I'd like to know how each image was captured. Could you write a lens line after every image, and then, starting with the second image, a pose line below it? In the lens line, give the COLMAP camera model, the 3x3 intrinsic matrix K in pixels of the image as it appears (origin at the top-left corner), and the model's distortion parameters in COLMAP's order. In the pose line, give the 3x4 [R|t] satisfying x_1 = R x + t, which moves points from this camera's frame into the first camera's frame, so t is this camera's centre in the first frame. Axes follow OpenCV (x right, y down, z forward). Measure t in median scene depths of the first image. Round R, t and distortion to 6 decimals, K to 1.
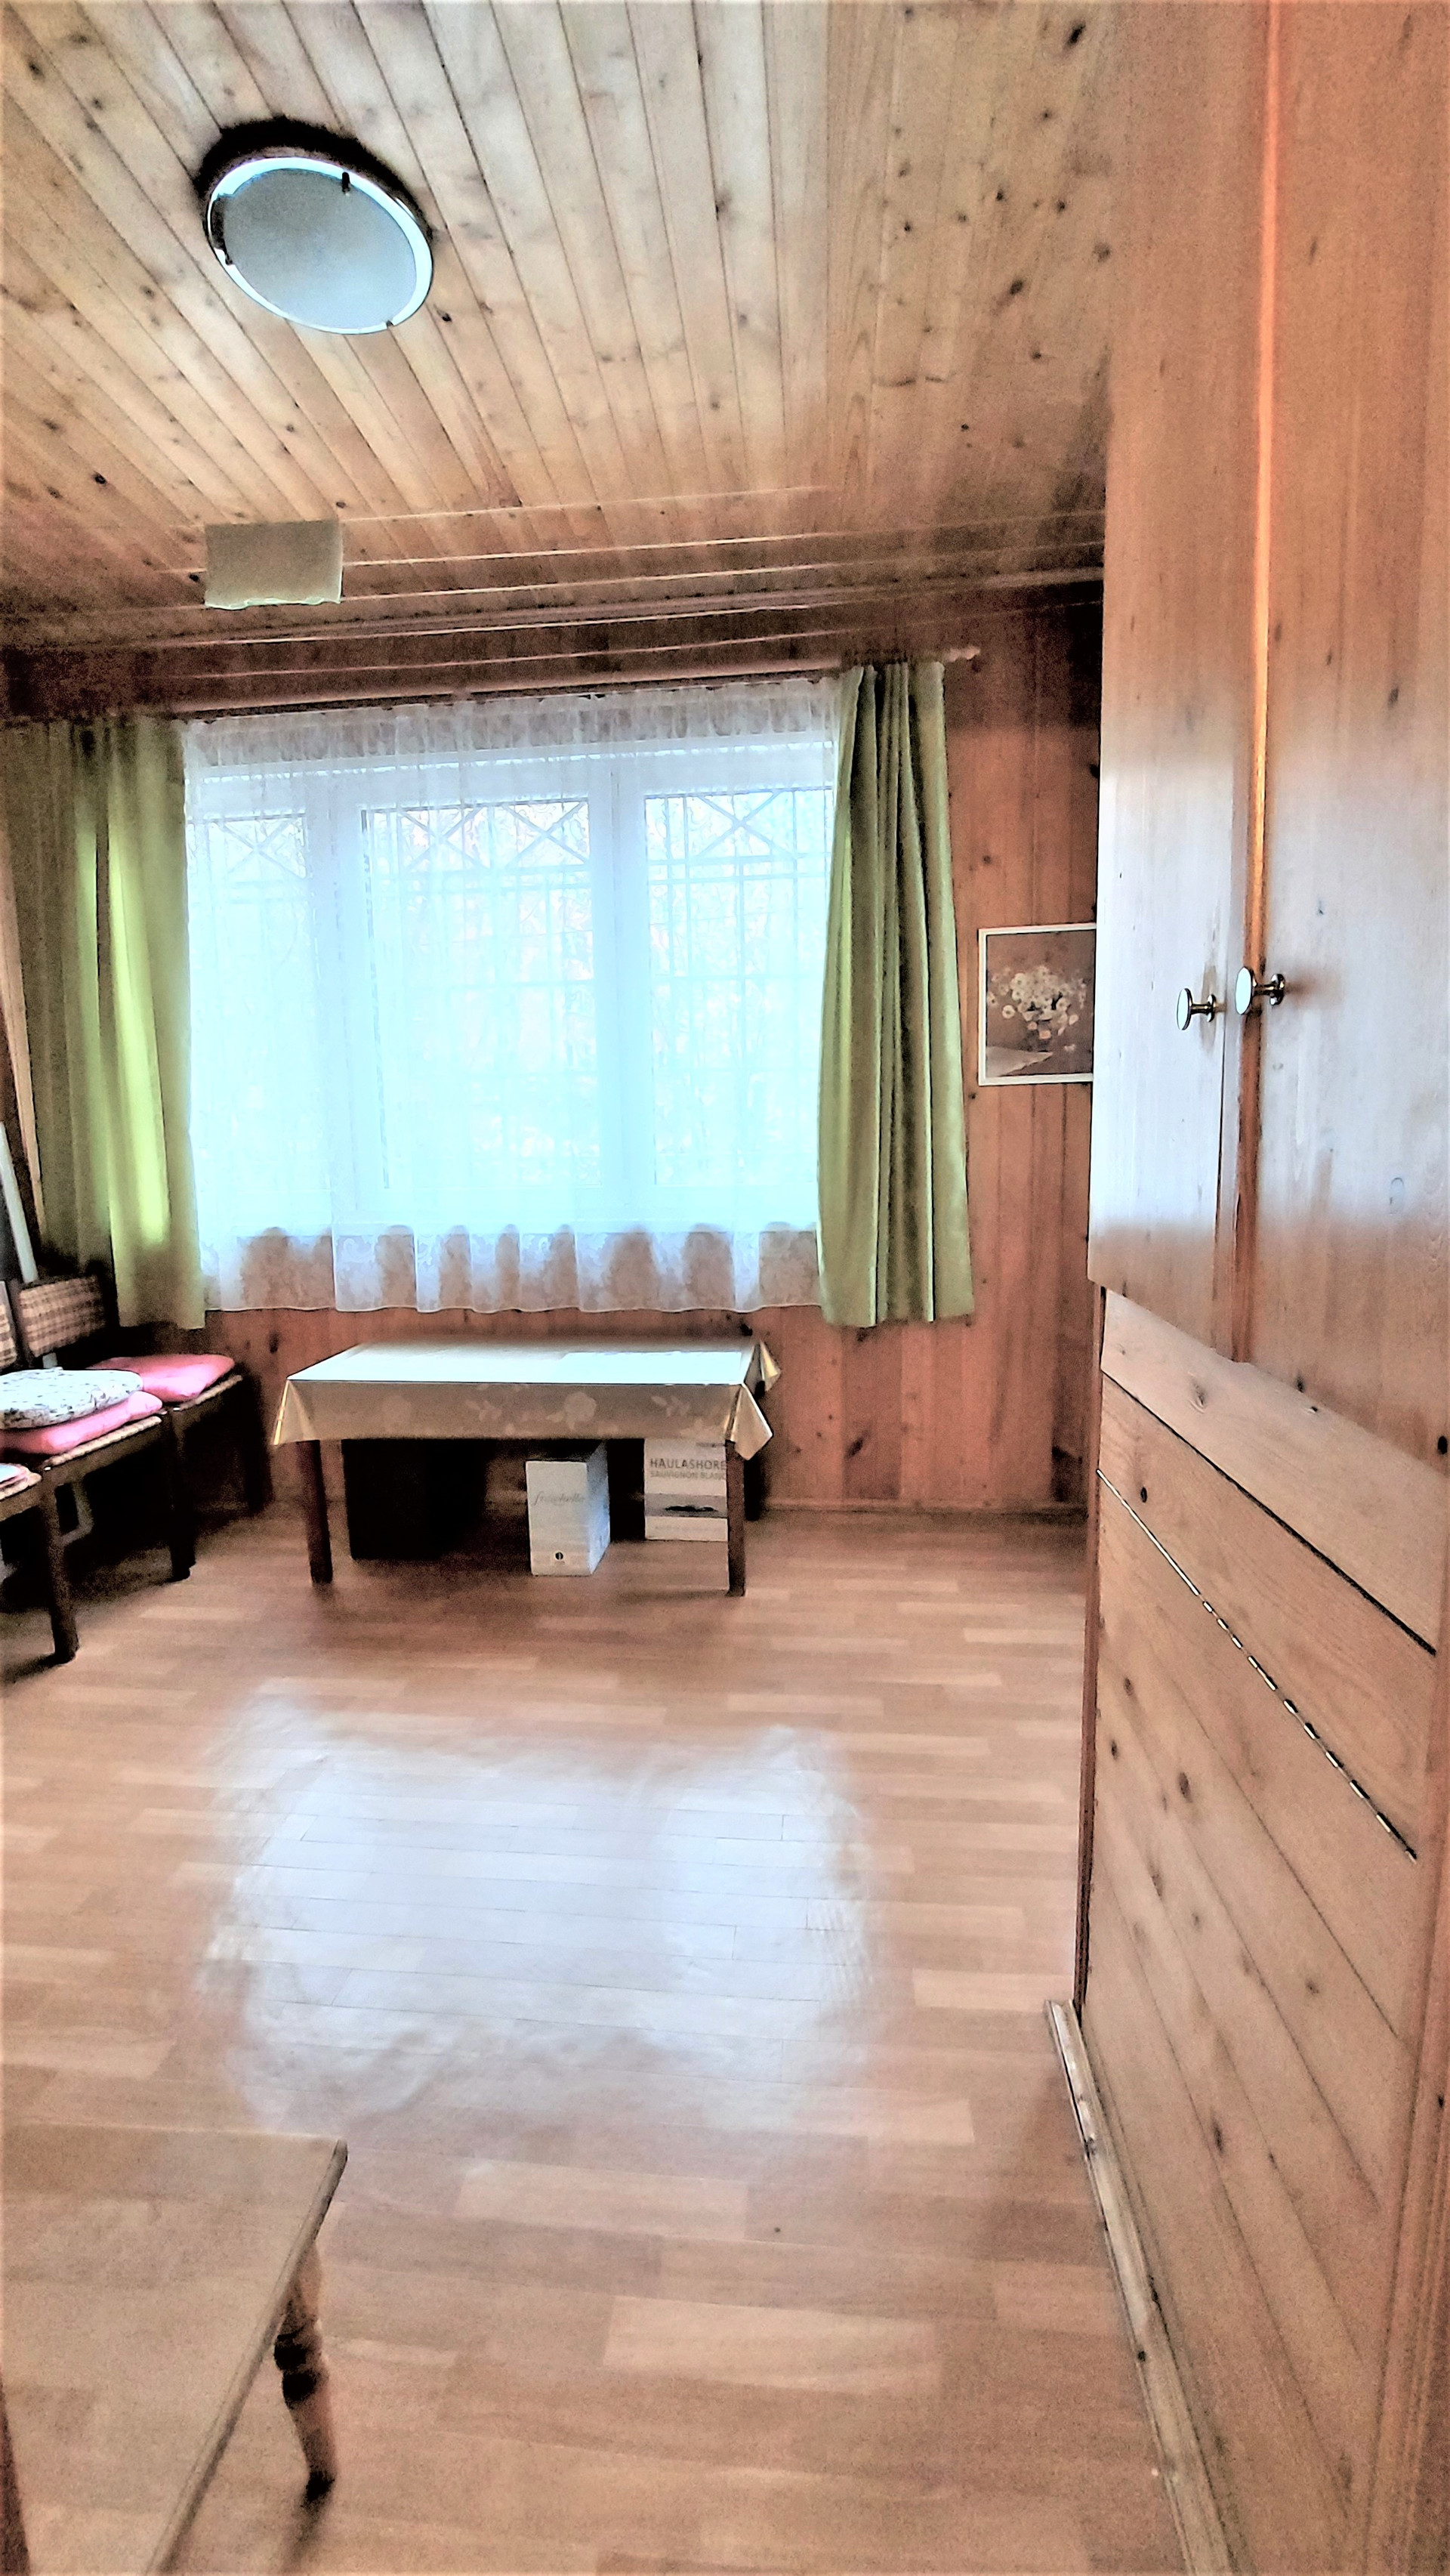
lens RADIAL K [[1031.8, 0, 741.5], [0, 1031.8, 1289.9], [0, 0, 1]] dist [-0.013340, -0.000314]
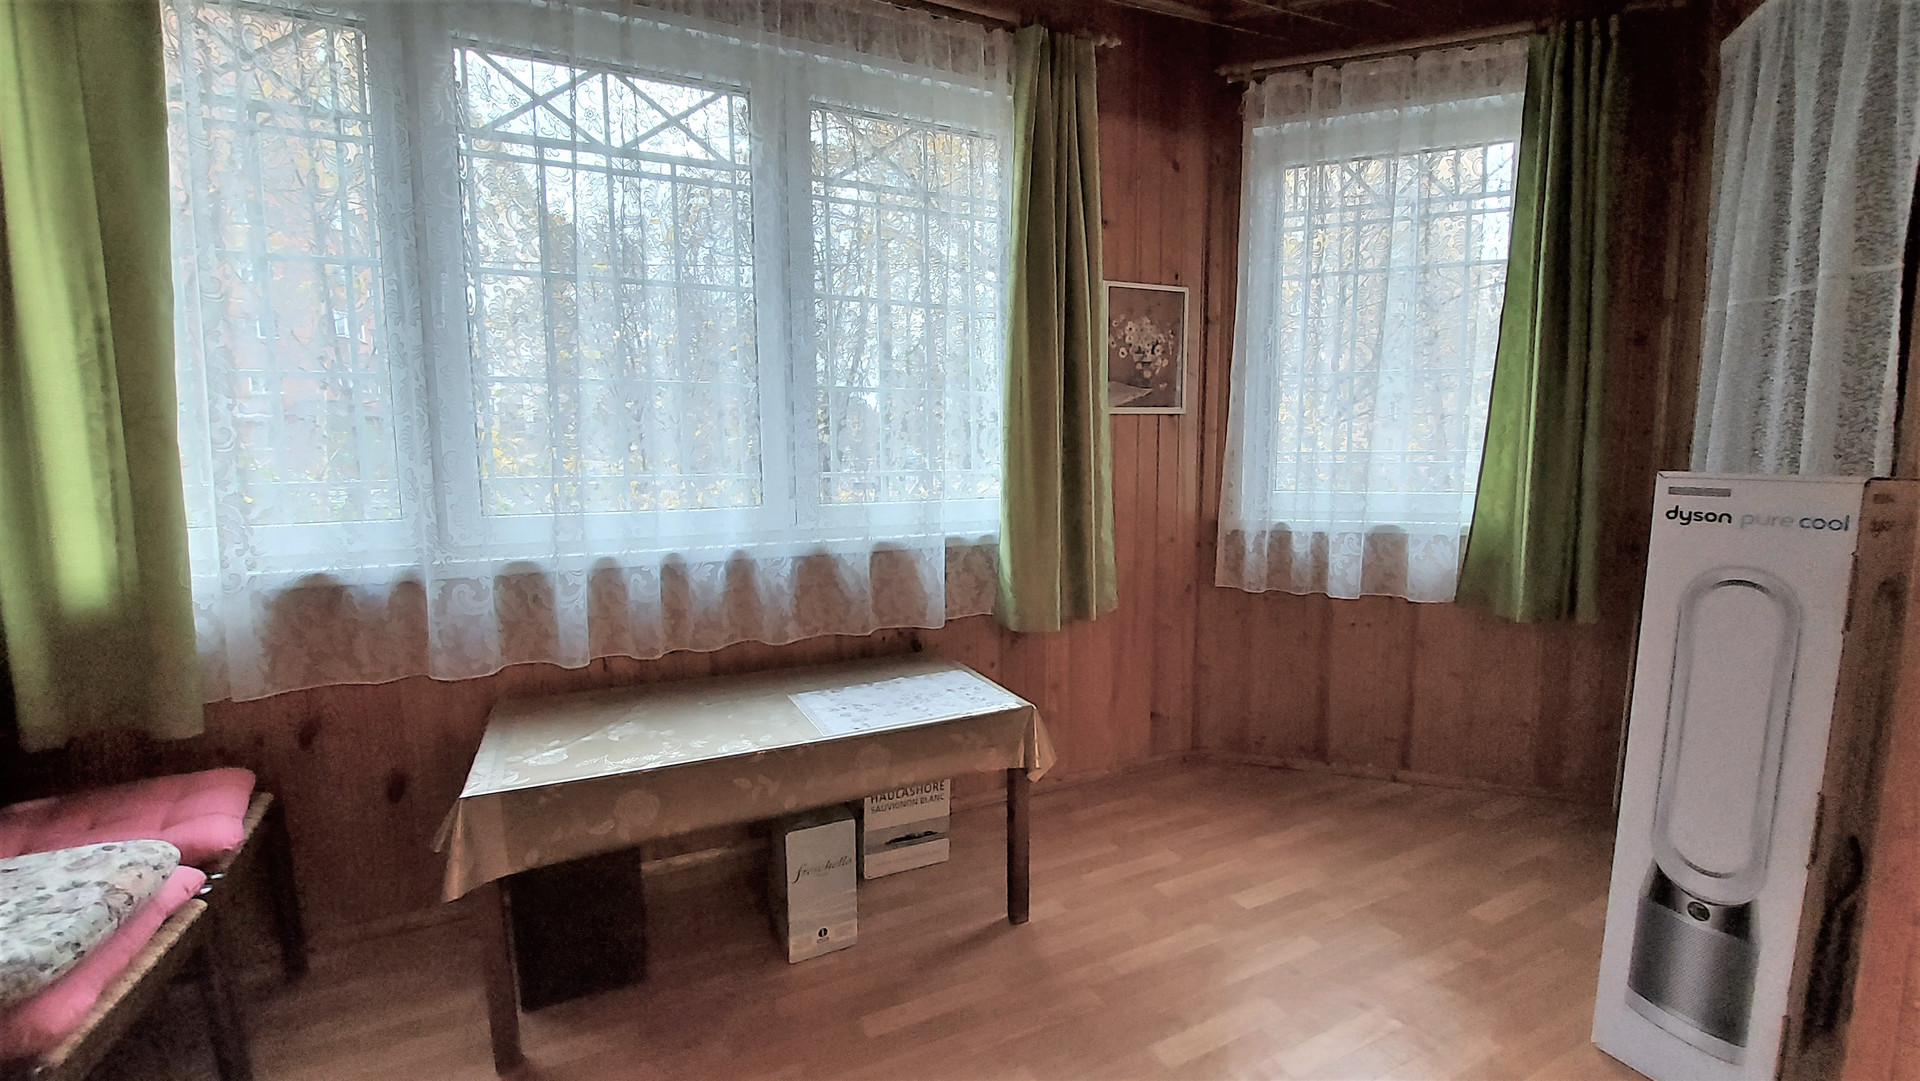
lens RADIAL K [[769.1, 0, 951.9], [0, 769.1, 539.7], [0, 0, 1]] dist [-0.013340, -0.000314]
pose [[0.861570, -0.044819, 0.505657, -0.370382], [0.063411, 0.997795, -0.019605, -0.050050], [-0.503663, 0.048956, 0.862512, 0.346068]]
